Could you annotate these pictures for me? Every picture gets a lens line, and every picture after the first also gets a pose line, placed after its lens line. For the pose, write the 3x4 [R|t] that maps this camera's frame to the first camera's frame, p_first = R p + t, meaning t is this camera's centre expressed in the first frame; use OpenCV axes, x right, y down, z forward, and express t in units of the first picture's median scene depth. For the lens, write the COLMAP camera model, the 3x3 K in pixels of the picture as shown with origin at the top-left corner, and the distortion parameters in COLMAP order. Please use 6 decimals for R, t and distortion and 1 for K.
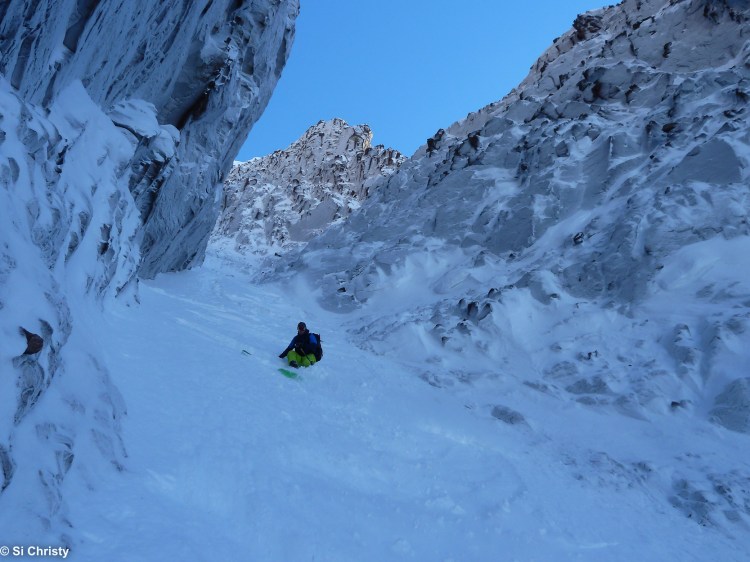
lens RADIAL K [[599.5, 0, 375.0], [0, 599.5, 281.0], [0, 0, 1]] dist [-0.001362, 0.009323]
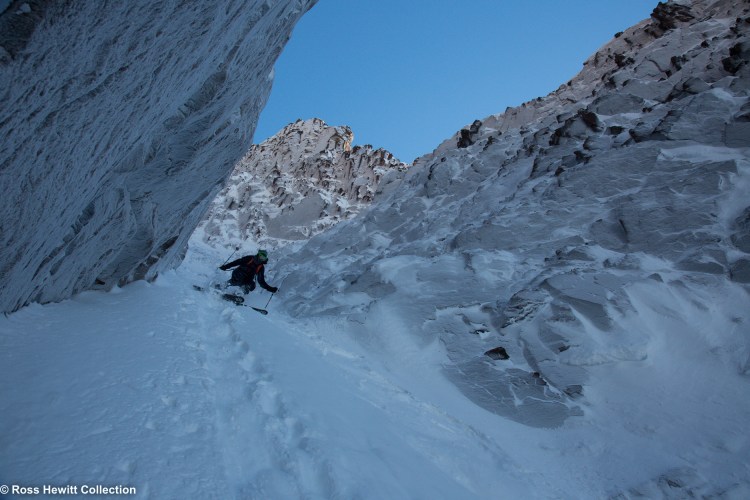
lens RADIAL K [[579.8, 0, 384.4], [0, 579.8, 252.1], [0, 0, 1]] dist [-0.044884, 0.004675]
pose [[0.991565, 0.093709, 0.089545, -0.040216], [-0.088289, 0.994120, -0.062689, -0.005599], [-0.094893, 0.054254, 0.994008, 0.126183]]
